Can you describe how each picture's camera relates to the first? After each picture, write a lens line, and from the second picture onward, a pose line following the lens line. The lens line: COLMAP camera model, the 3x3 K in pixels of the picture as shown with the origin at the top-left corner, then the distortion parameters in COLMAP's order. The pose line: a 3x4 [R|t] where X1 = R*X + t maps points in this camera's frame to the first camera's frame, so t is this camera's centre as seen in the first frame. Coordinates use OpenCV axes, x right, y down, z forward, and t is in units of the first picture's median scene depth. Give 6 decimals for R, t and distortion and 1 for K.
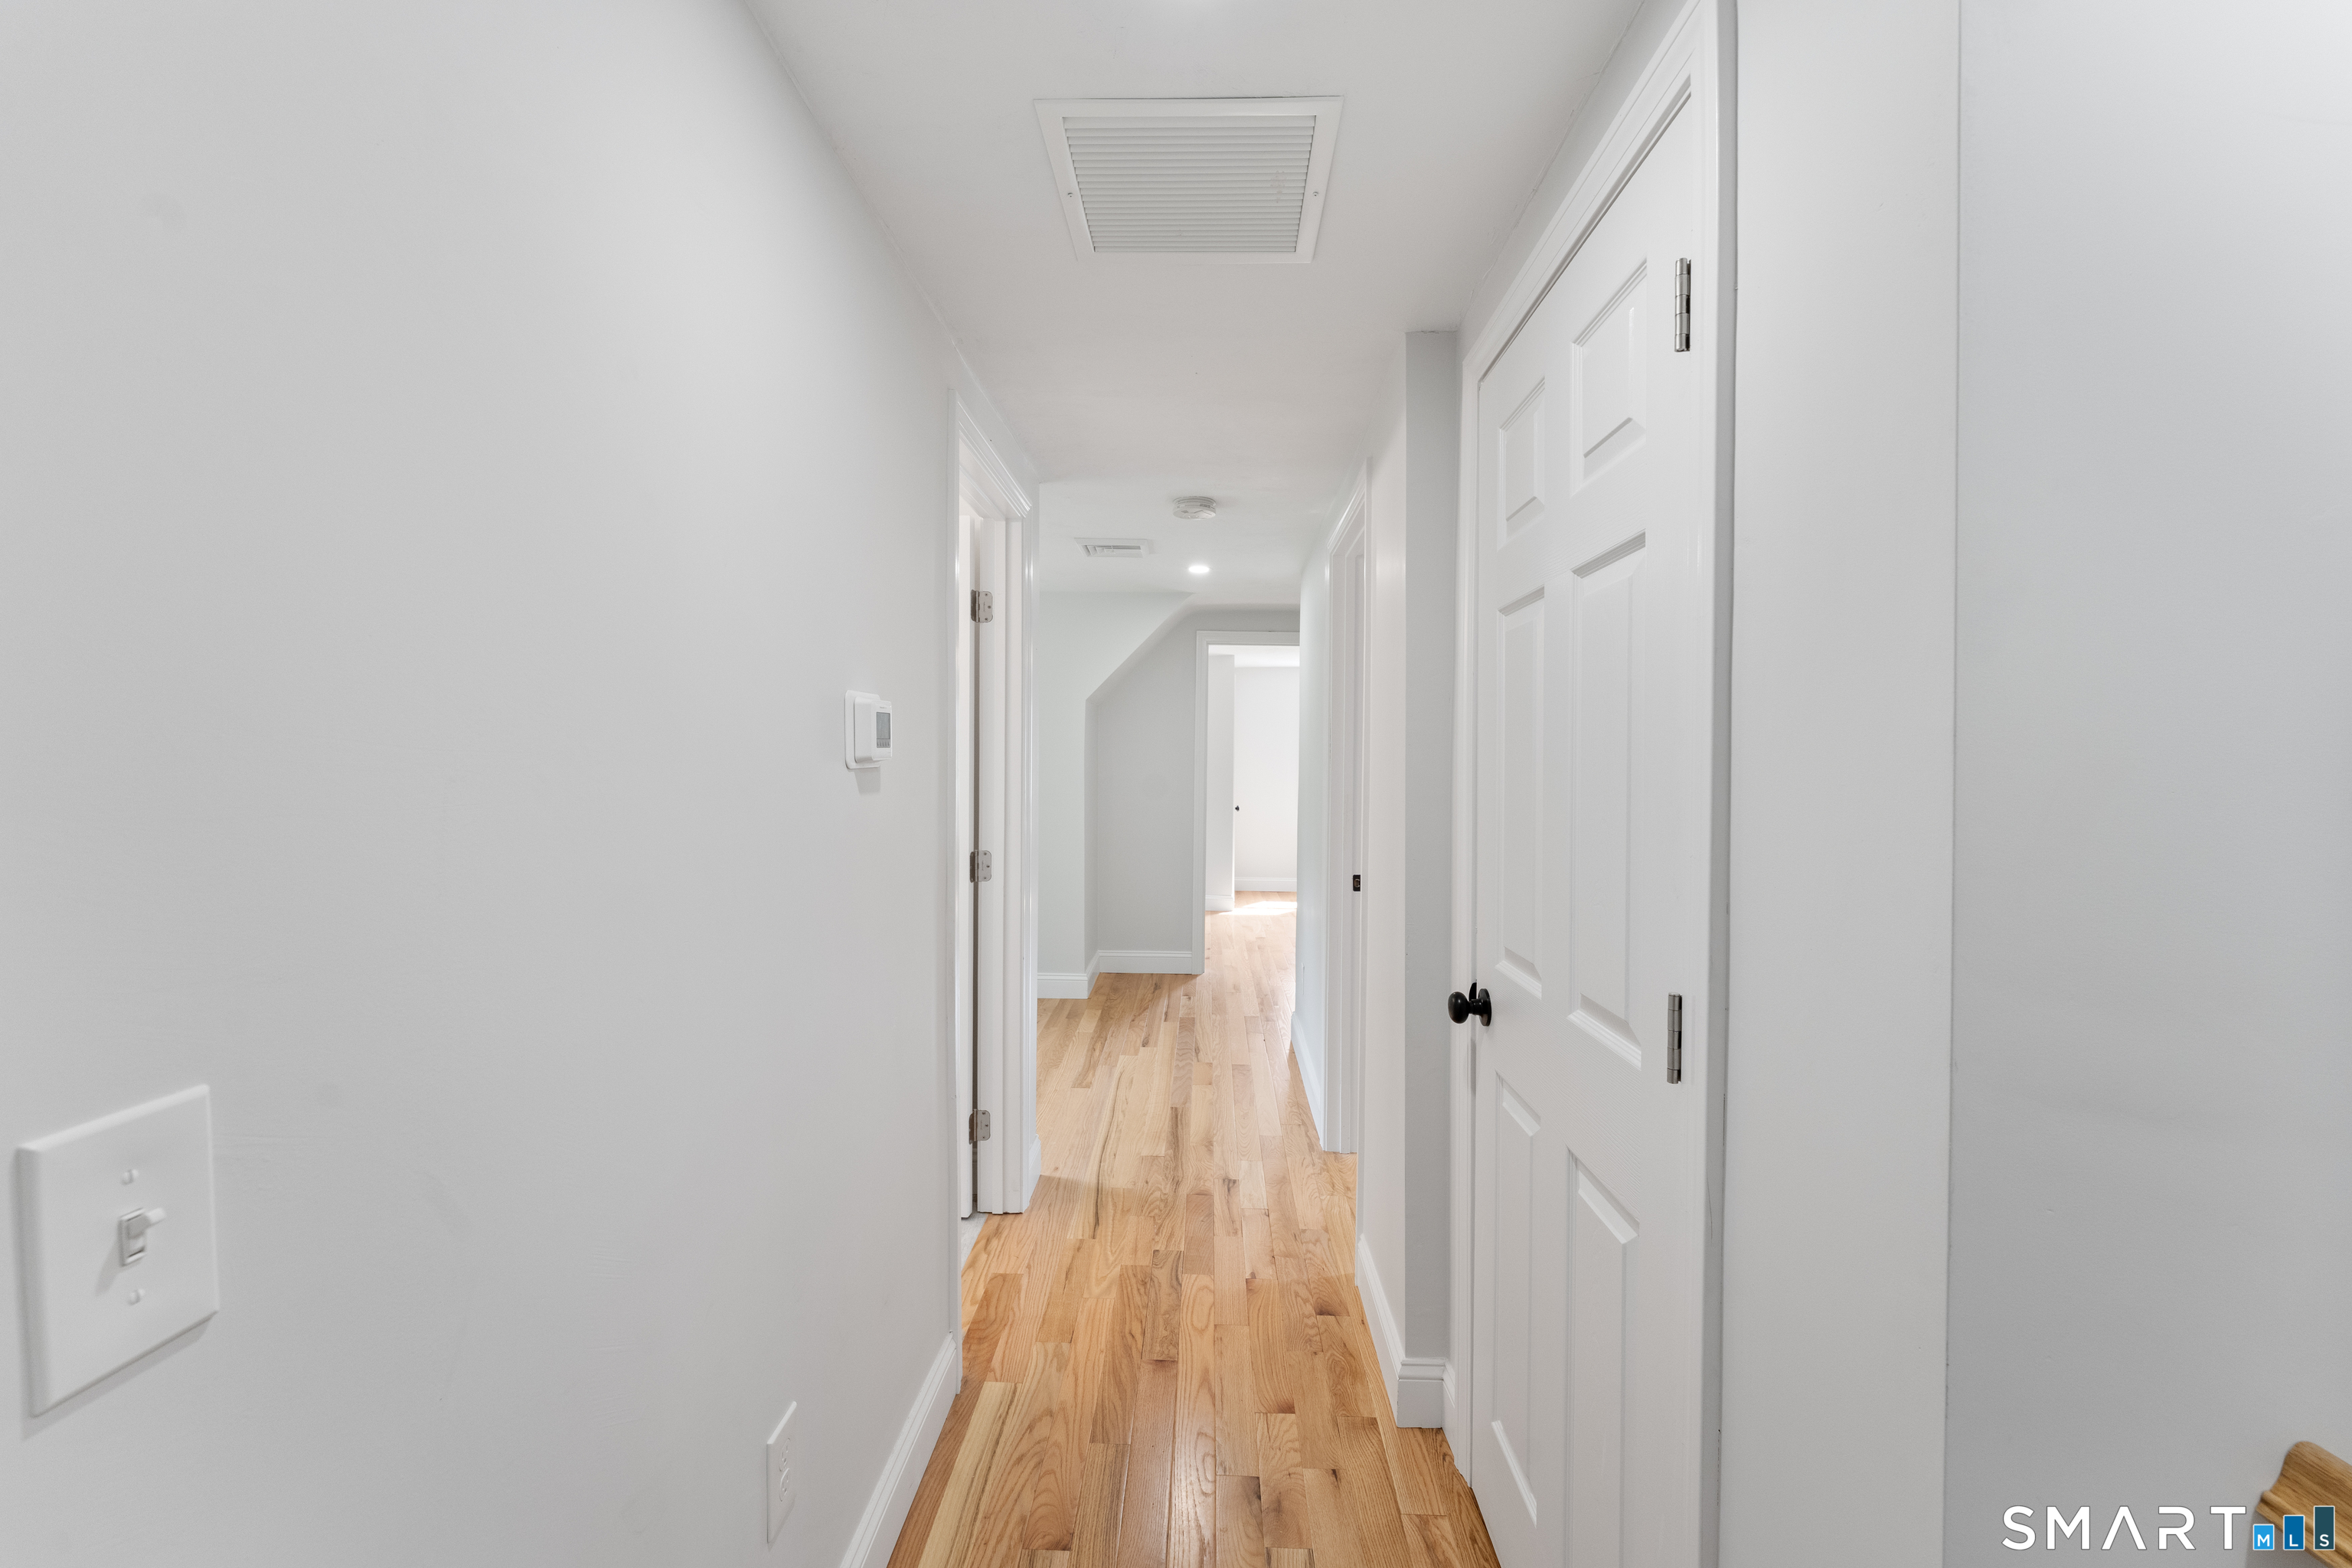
lens RADIAL K [[947.9, 0, 1181.7], [0, 947.9, 776.6], [0, 0, 1]] dist [0.003538, -0.000981]
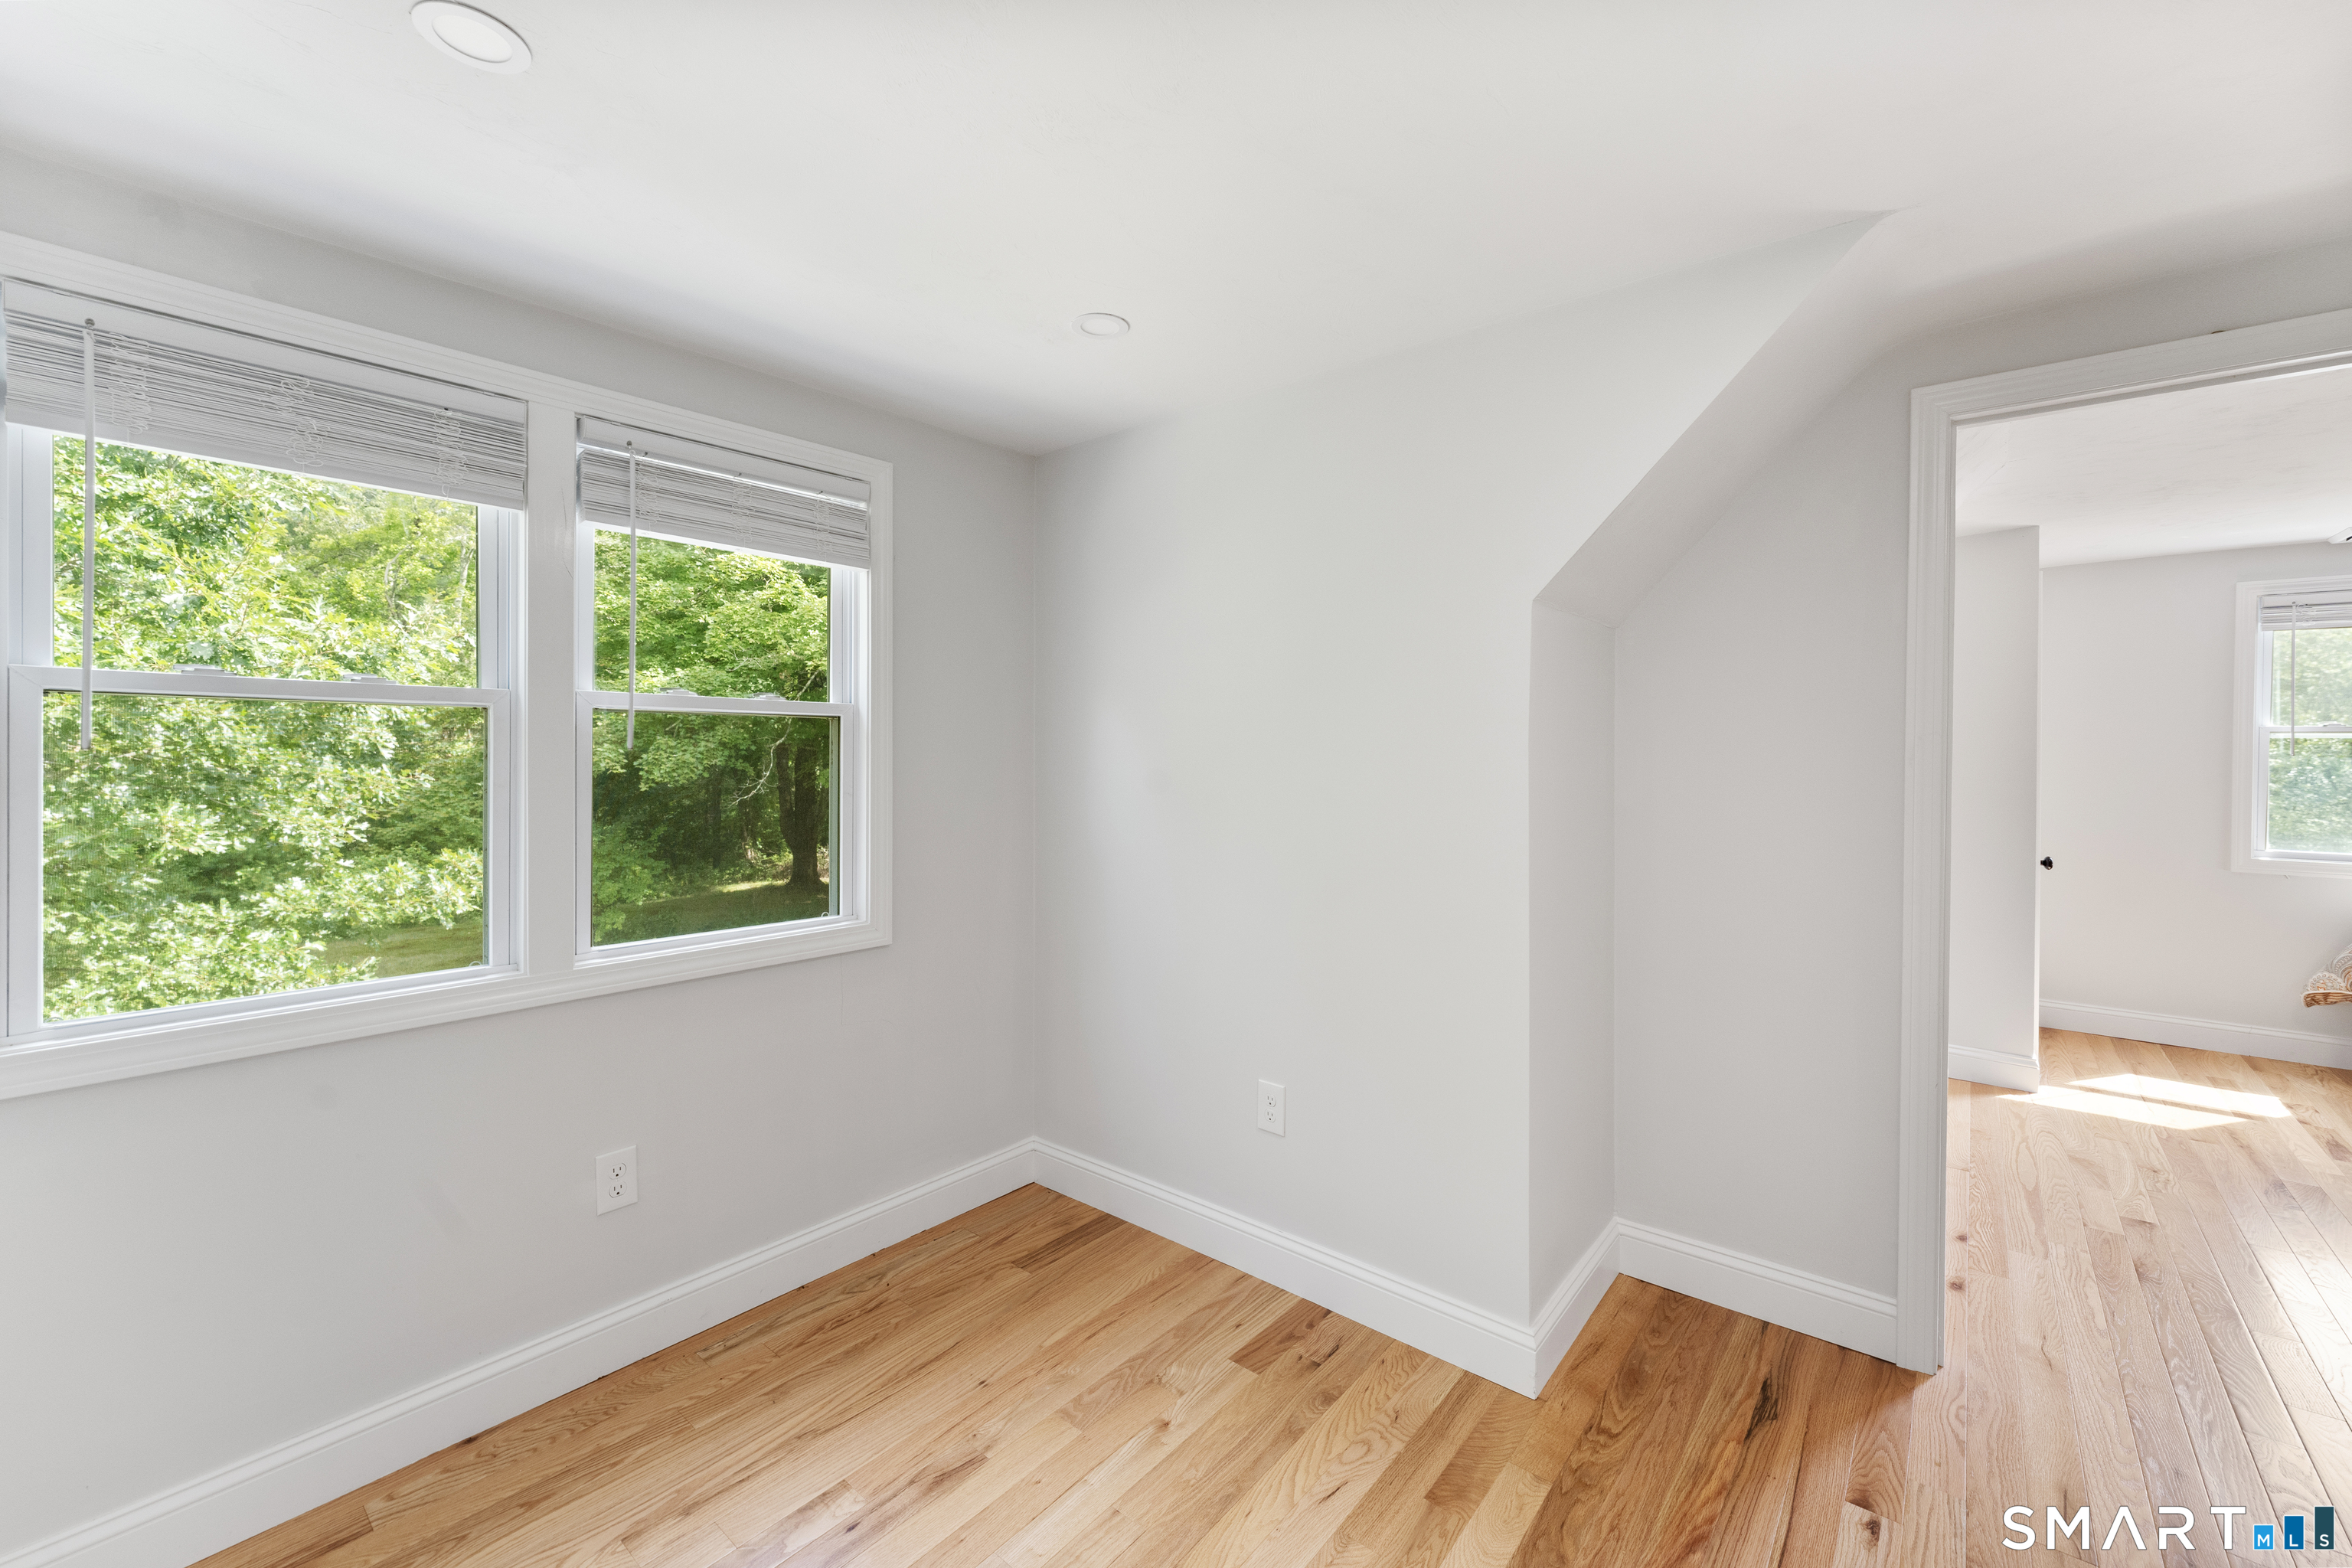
lens RADIAL K [[947.9, 0, 1174.9], [0, 947.9, 762.9], [0, 0, 1]] dist [0.003538, -0.000981]
pose [[0.785653, 0.002419, -0.618663, 0.015117], [-0.004373, 0.999989, -0.001644, -0.011724], [0.618652, 0.003997, 0.785655, 0.472927]]
